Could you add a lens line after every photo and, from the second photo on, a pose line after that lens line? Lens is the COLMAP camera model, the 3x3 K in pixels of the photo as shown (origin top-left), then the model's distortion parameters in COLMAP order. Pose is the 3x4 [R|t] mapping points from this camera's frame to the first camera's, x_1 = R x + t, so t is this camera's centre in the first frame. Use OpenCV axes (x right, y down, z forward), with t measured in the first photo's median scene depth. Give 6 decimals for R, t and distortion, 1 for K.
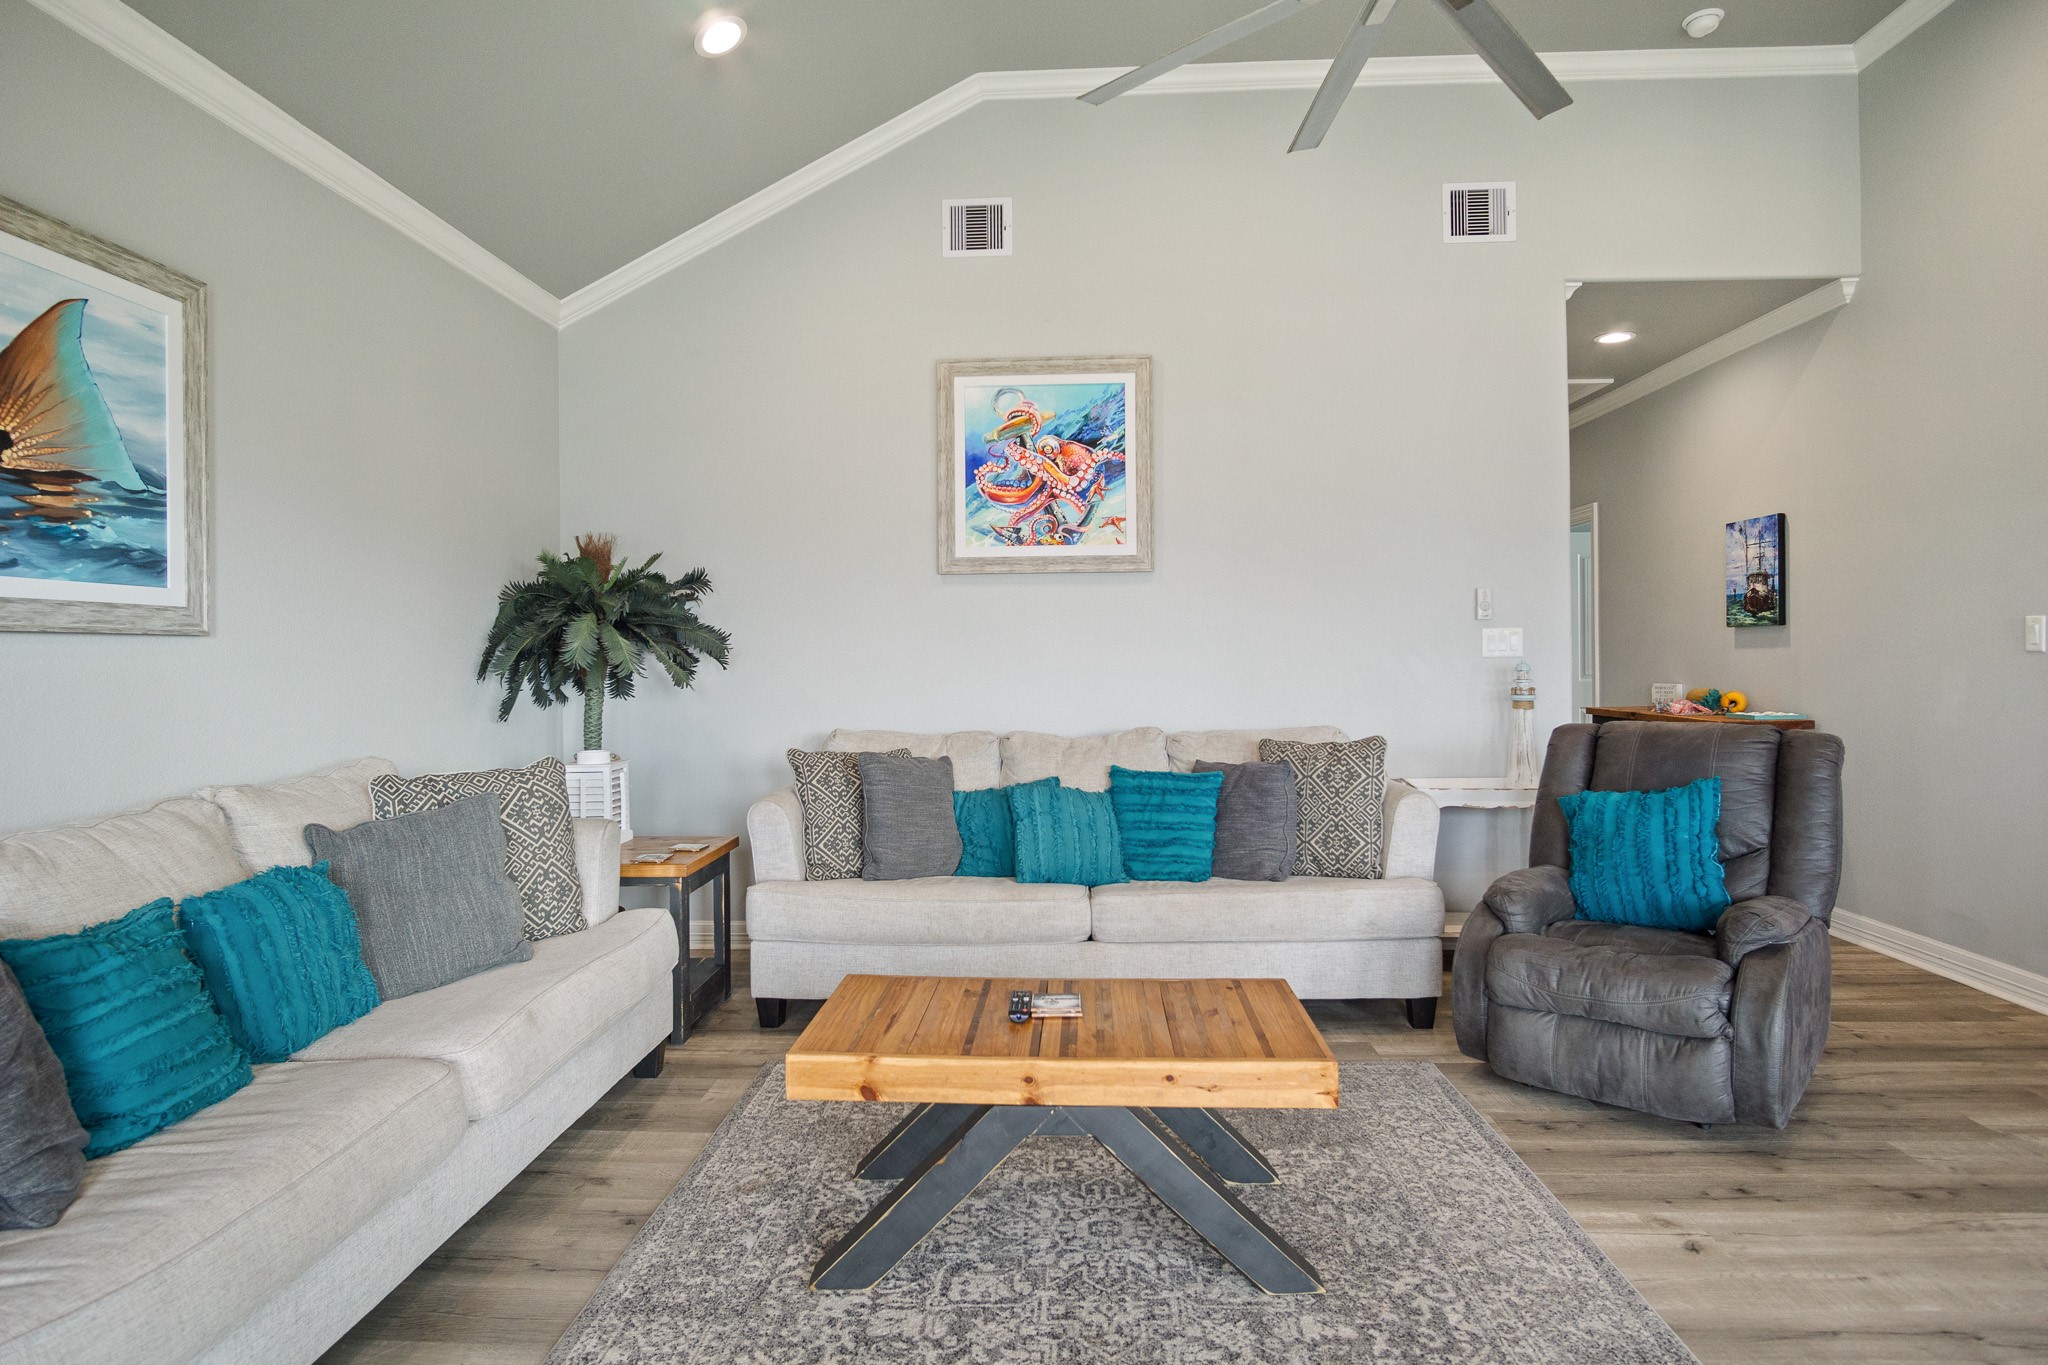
lens RADIAL K [[1131.4, 0, 1066.7], [0, 1131.4, 655.8], [0, 0, 1]] dist [-0.032531, 0.008217]
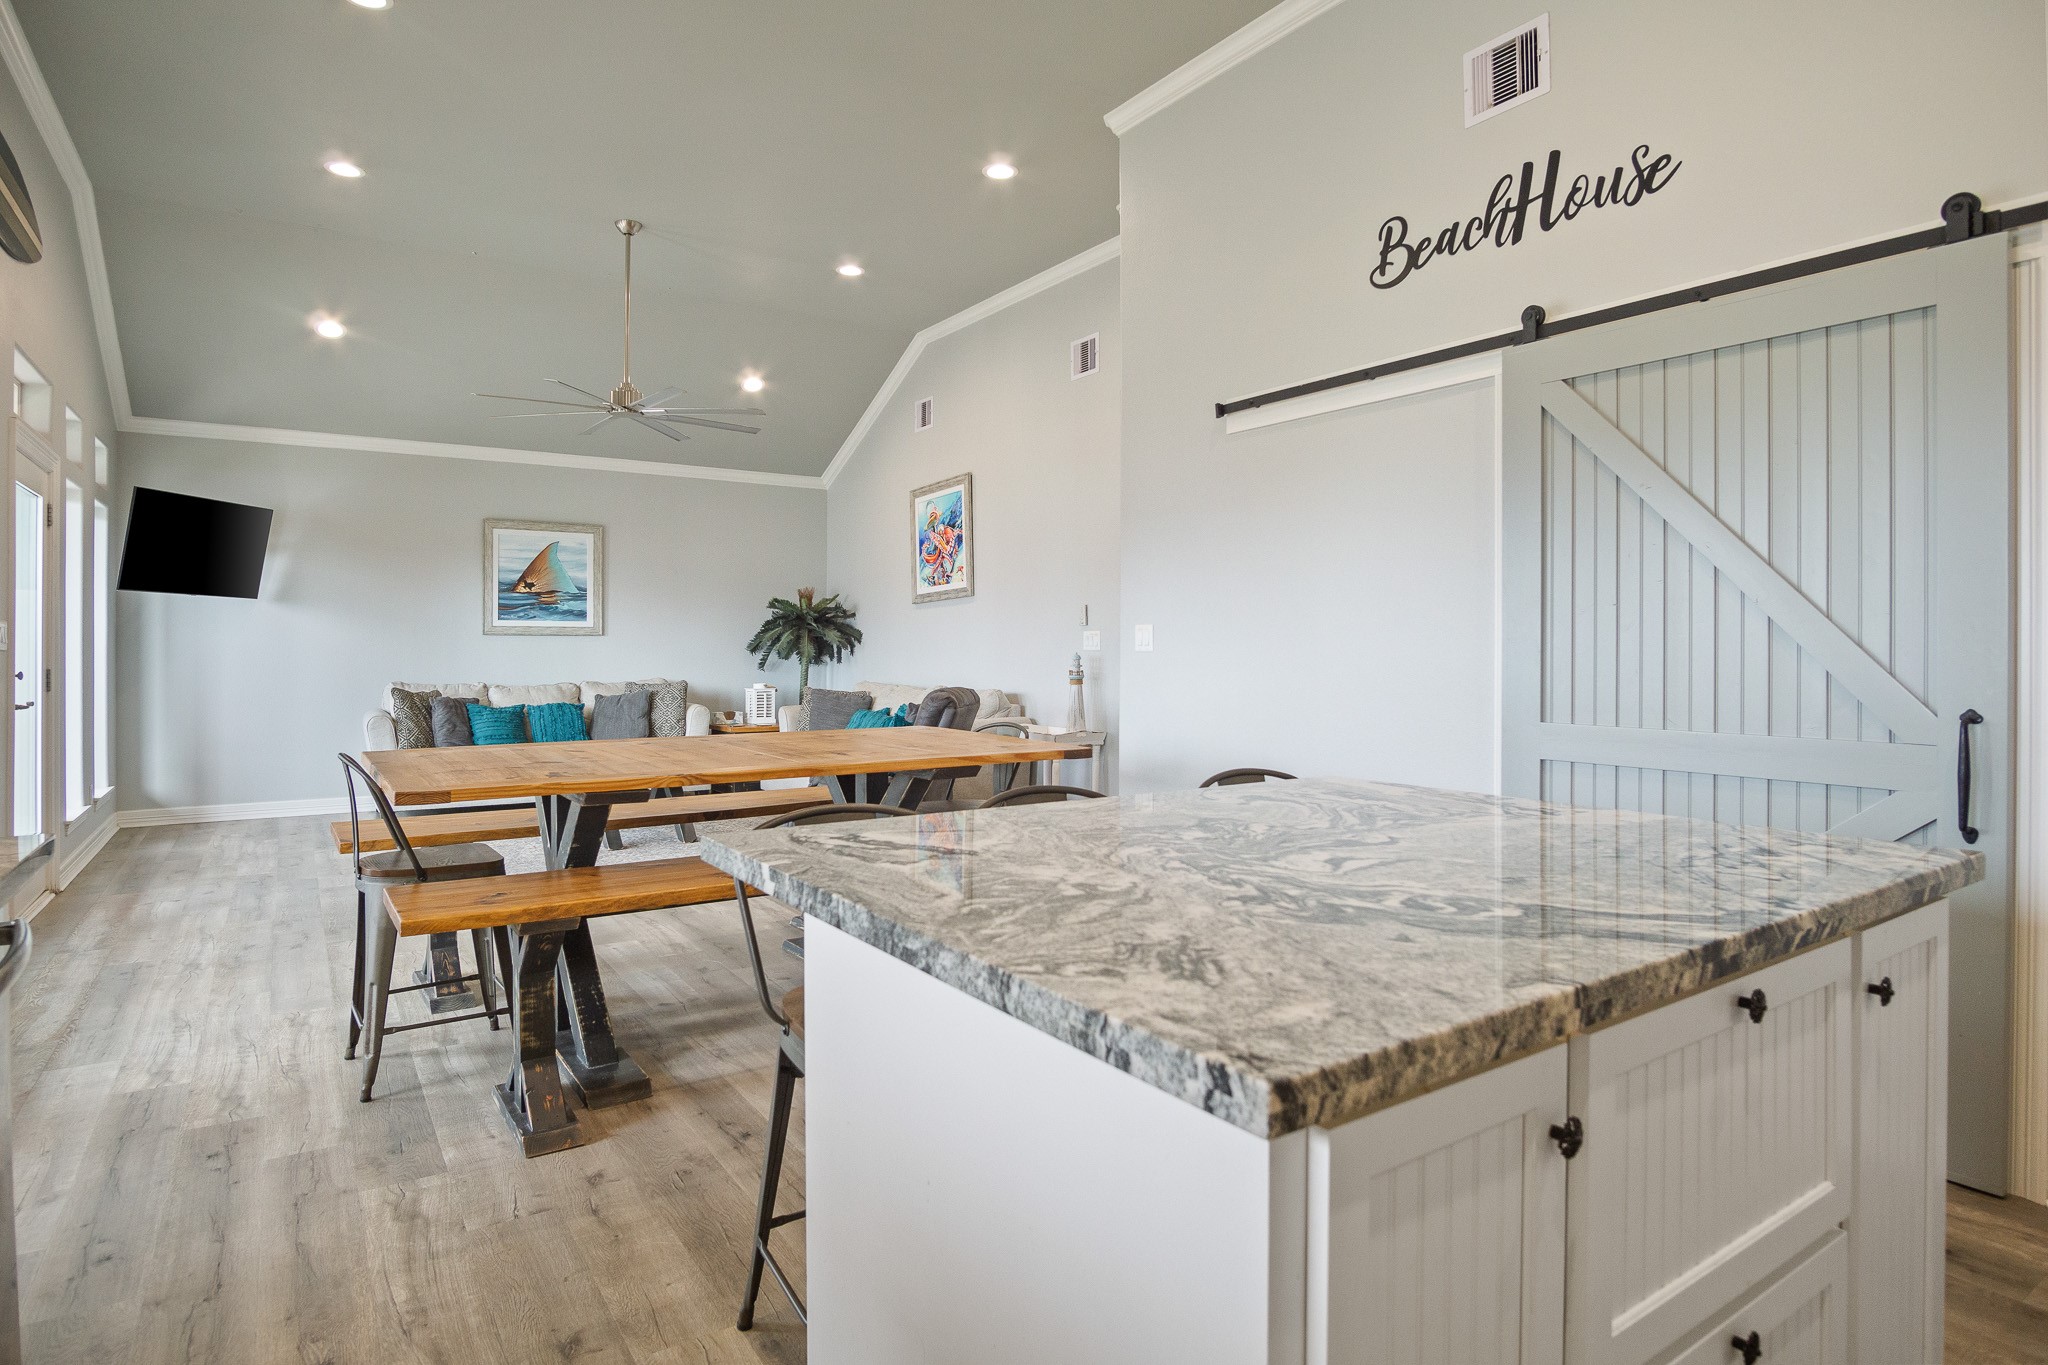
lens RADIAL K [[1131.4, 0, 1021.1], [0, 1131.4, 644.3], [0, 0, 1]] dist [-0.032531, 0.008217]
pose [[0.590311, 0.011651, -0.807092, 1.776068], [-0.010019, 0.999925, 0.007107, -0.019002], [0.807114, 0.003891, 0.590383, 0.037325]]
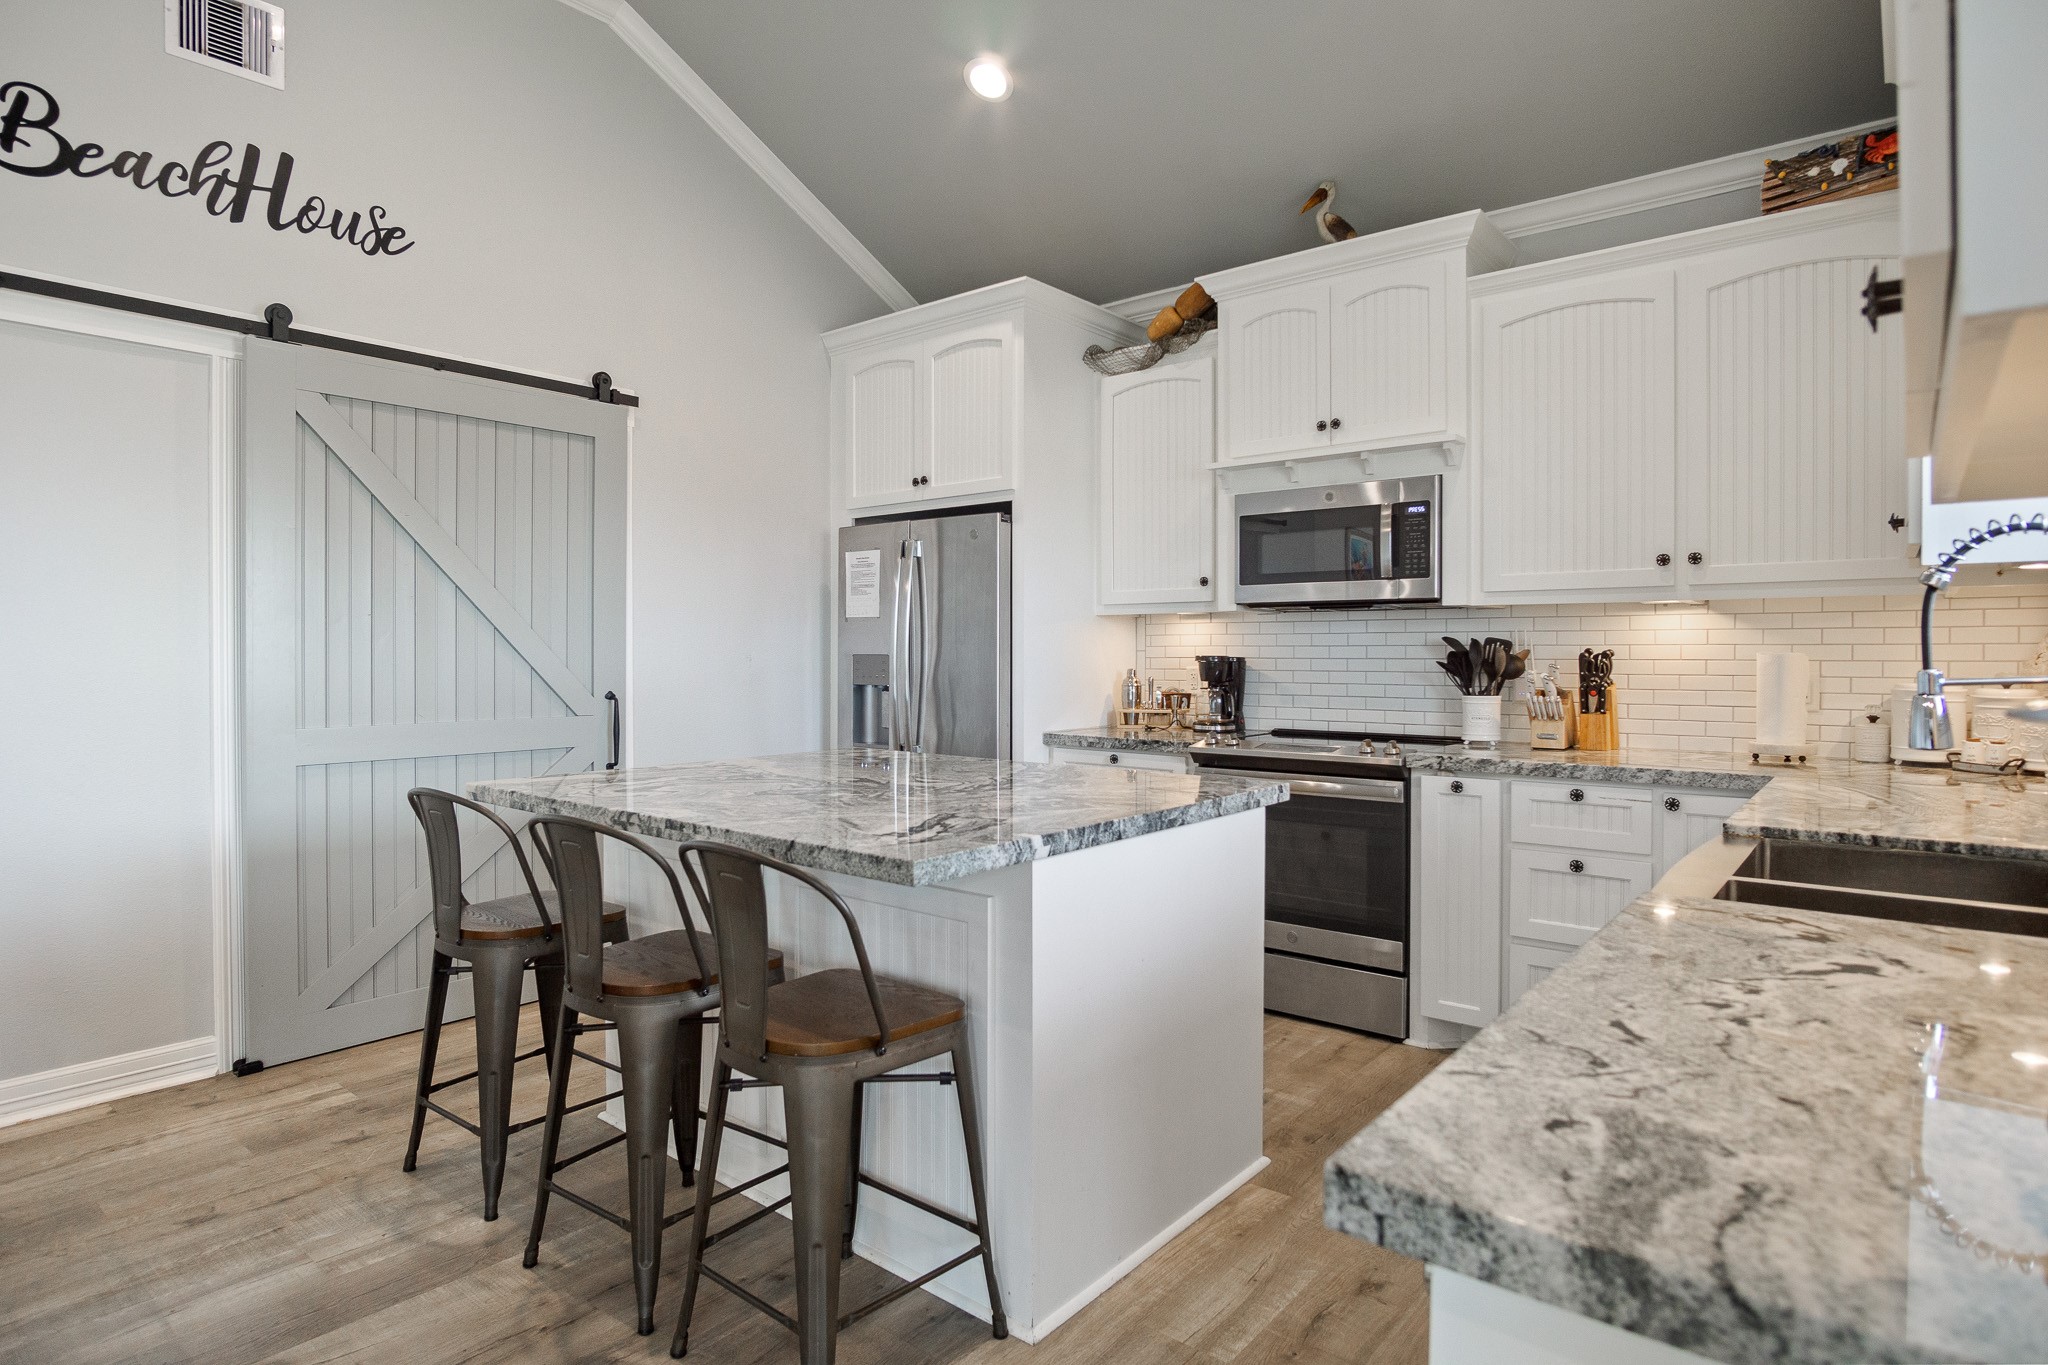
lens RADIAL K [[1131.4, 0, 1007.2], [0, 1131.4, 664.4], [0, 0, 1]] dist [-0.032531, 0.008217]
pose [[0.590610, 0.004454, 0.806945, 0.979838], [-0.005186, 0.999985, -0.001724, -0.007531], [-0.806941, -0.003166, 0.590624, -0.071997]]
